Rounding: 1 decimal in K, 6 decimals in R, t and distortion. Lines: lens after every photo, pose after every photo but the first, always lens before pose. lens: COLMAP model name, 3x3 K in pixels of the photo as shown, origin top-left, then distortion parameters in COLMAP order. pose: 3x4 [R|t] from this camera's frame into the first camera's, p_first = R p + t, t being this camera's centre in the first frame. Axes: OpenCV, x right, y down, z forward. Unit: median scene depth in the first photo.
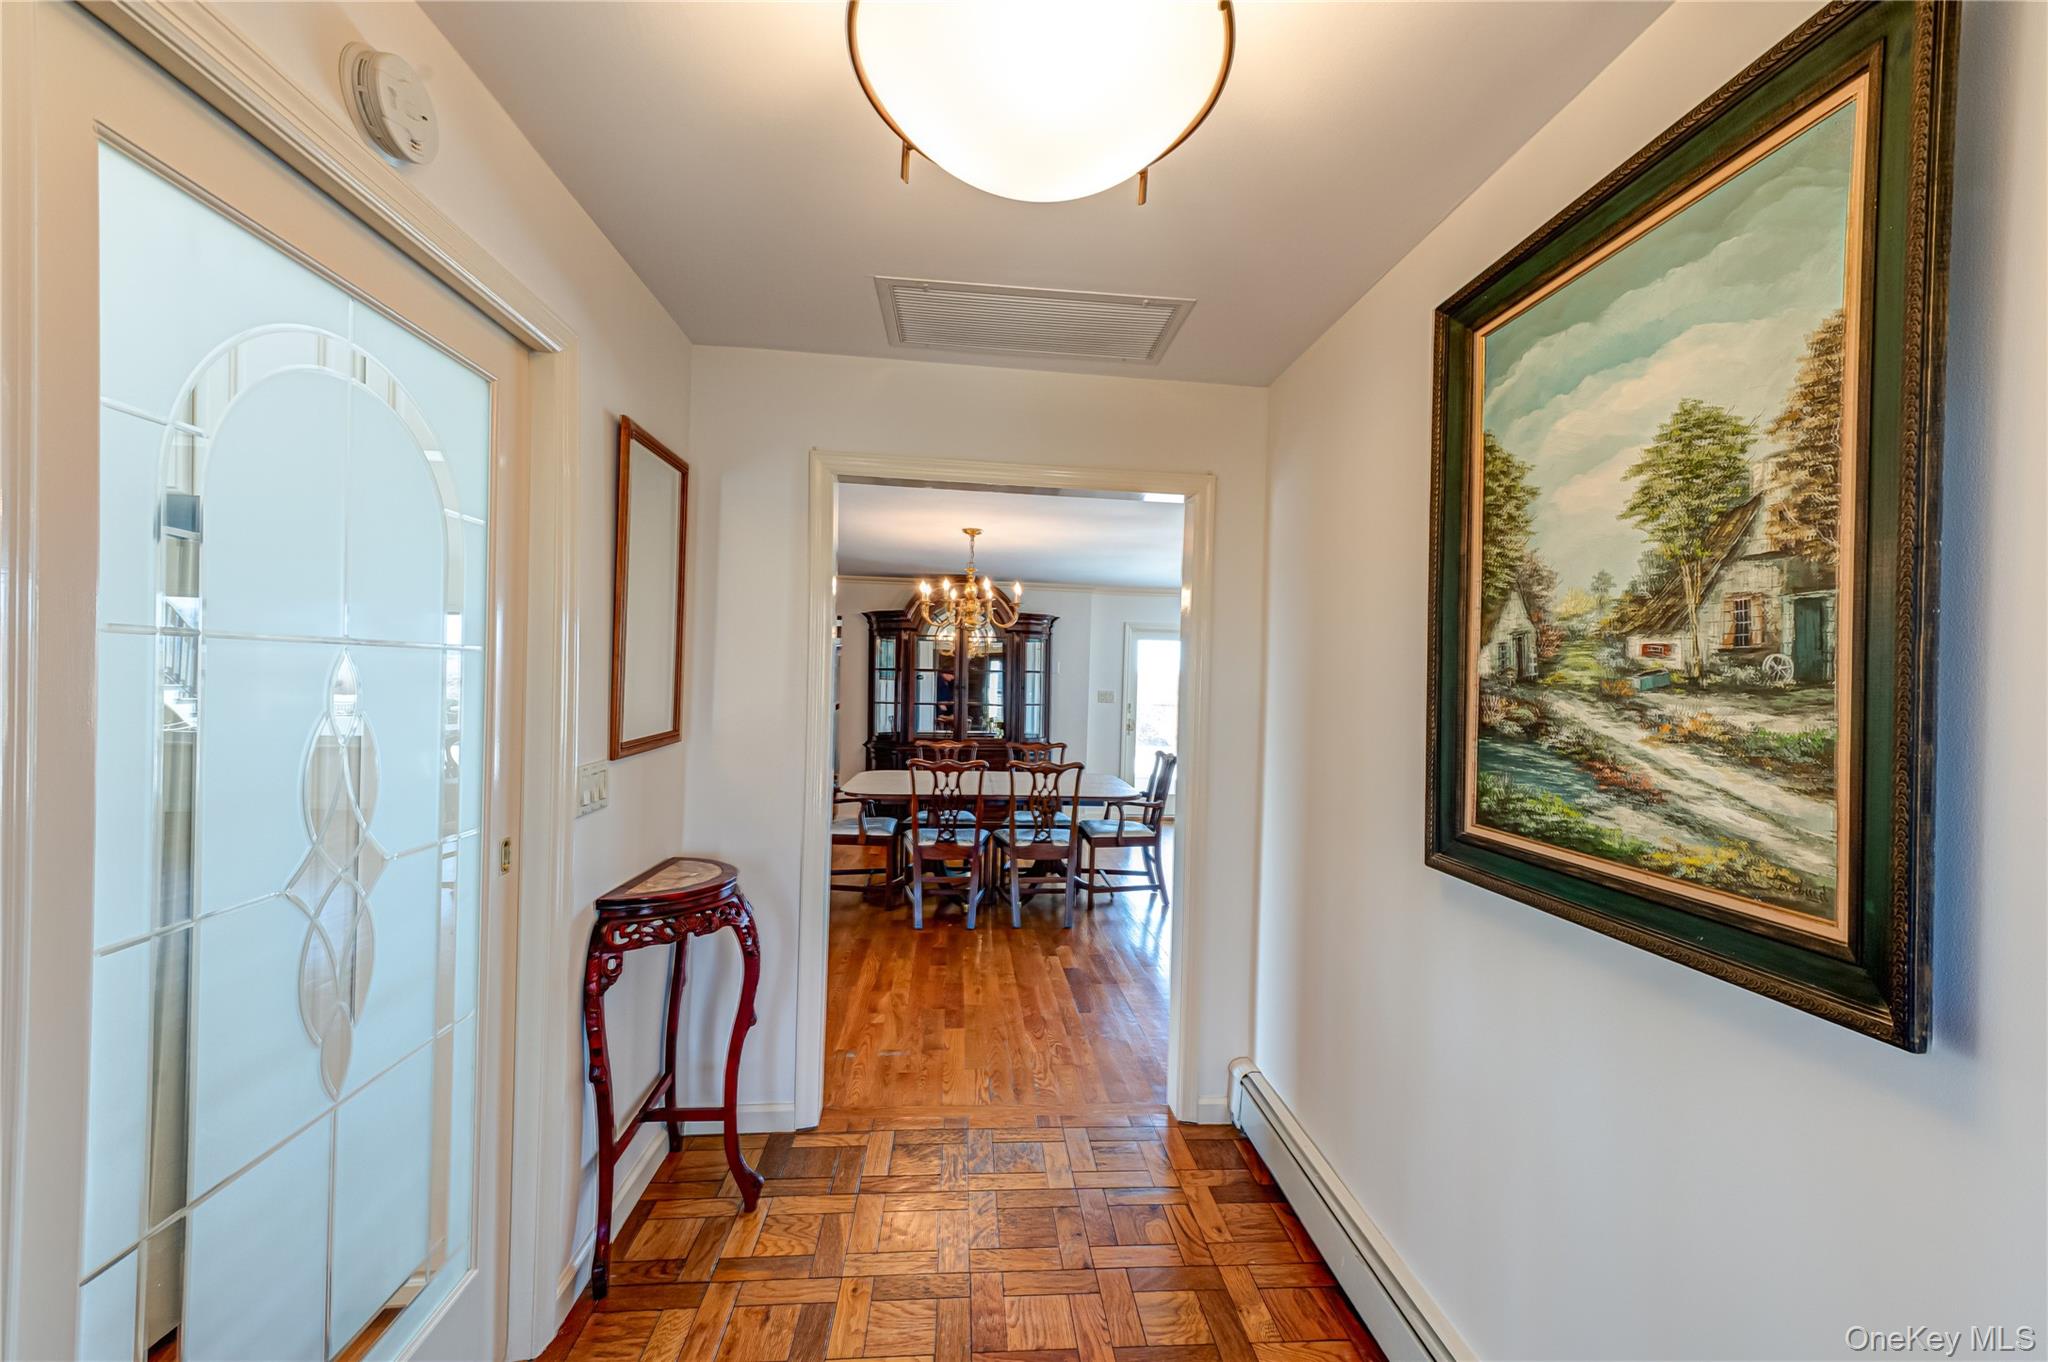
lens RADIAL K [[795.7, 0, 1028.7], [0, 795.7, 688.5], [0, 0, 1]] dist [0.021540, -0.002728]
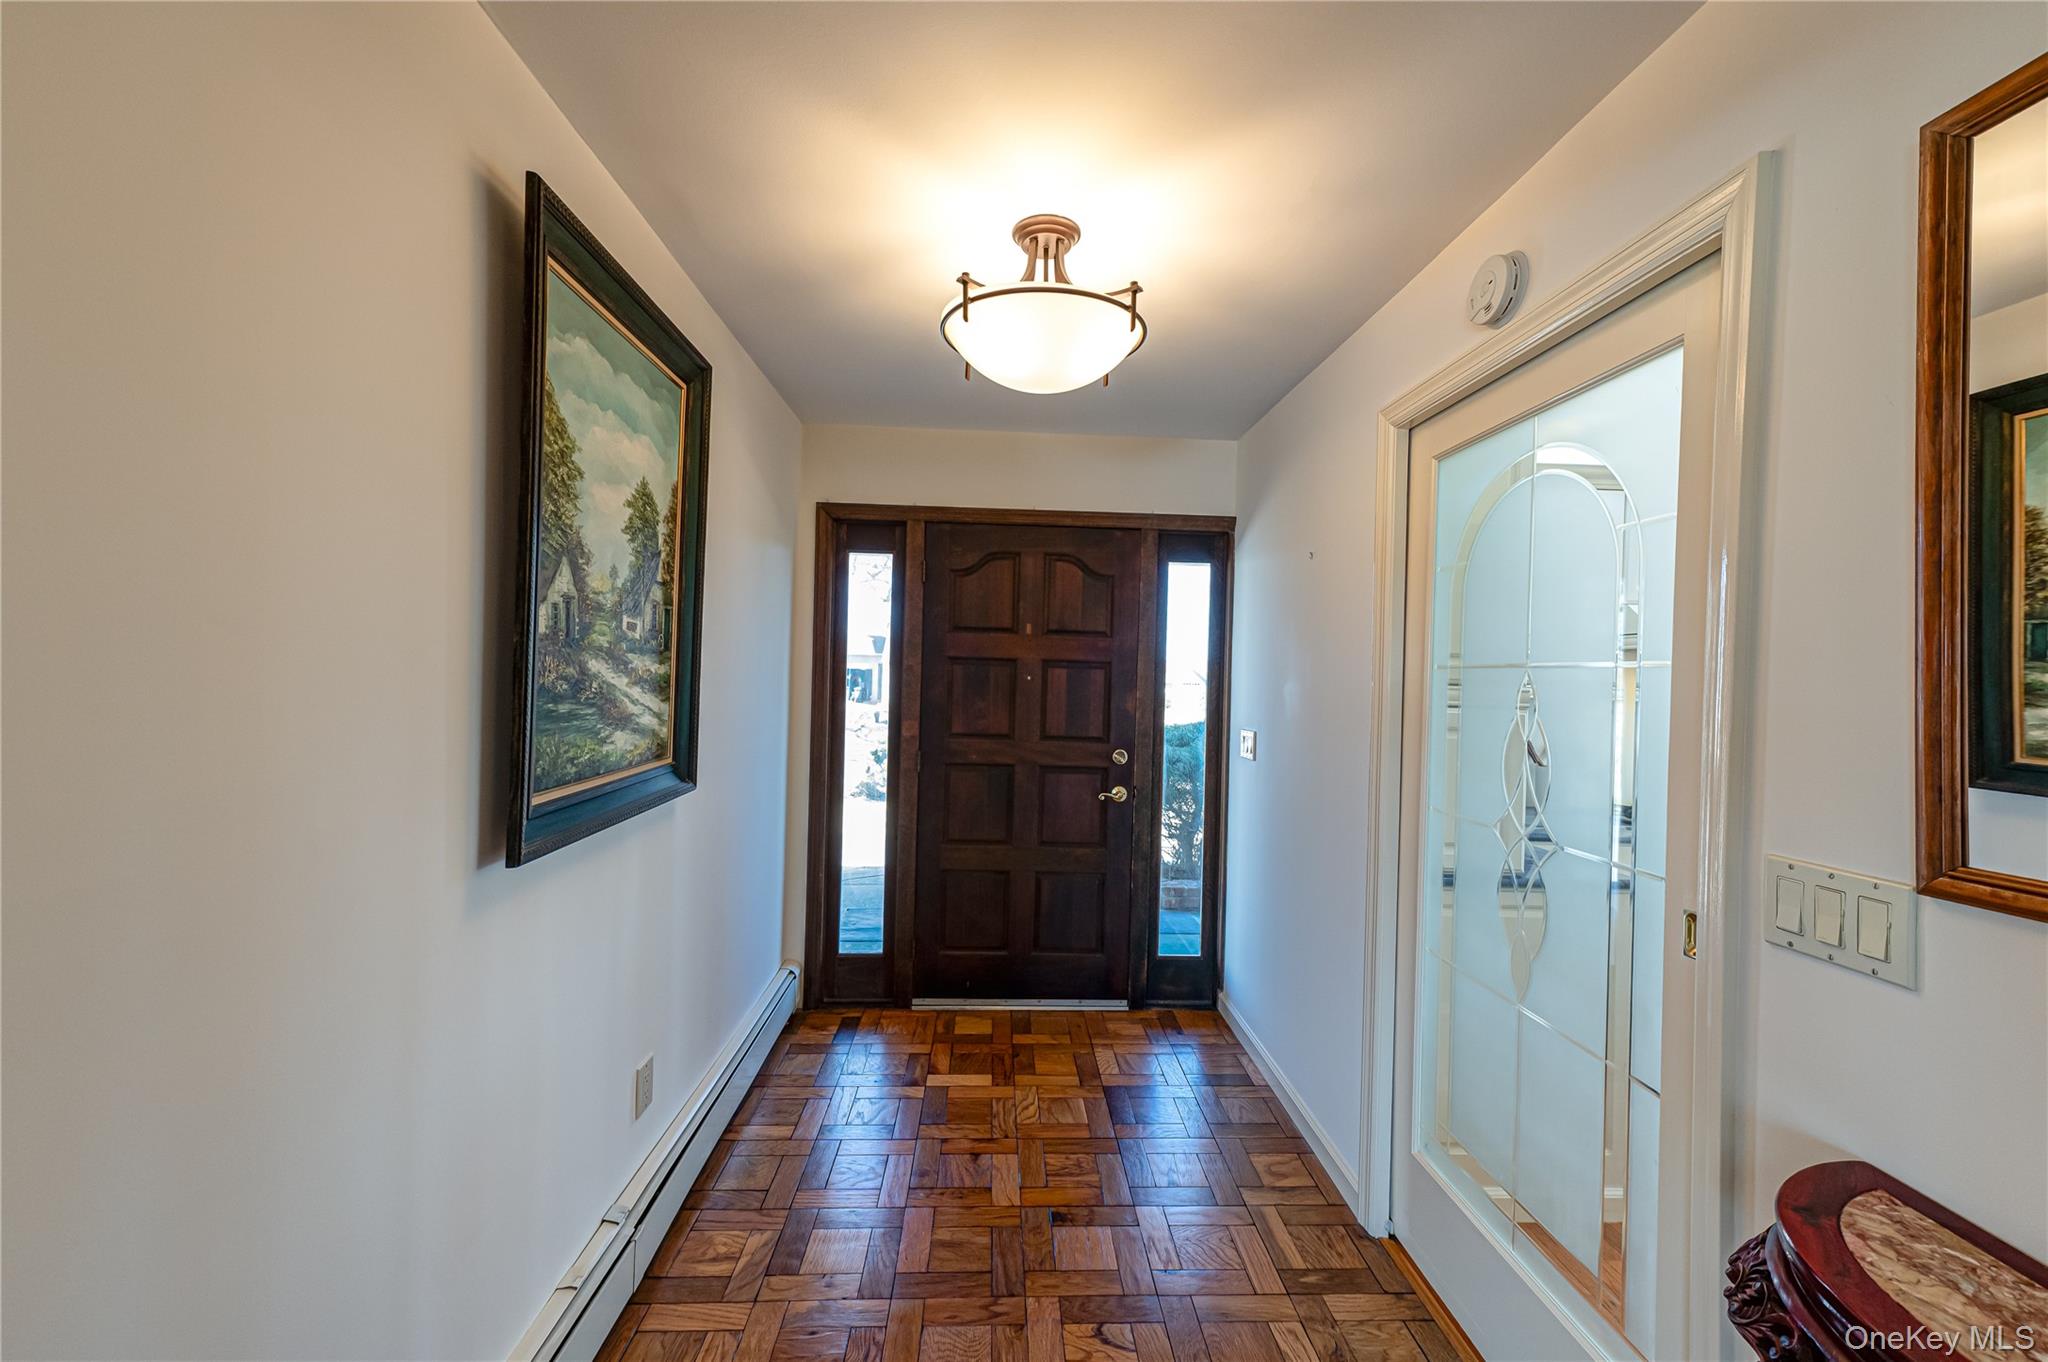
lens RADIAL K [[795.7, 0, 1028.7], [0, 795.7, 688.5], [0, 0, 1]] dist [0.021540, -0.002728]
pose [[-0.997737, -0.054469, 0.039424, -0.051615], [-0.053125, 0.997996, 0.034386, -0.018215], [-0.041218, 0.032214, -0.998631, 2.198123]]
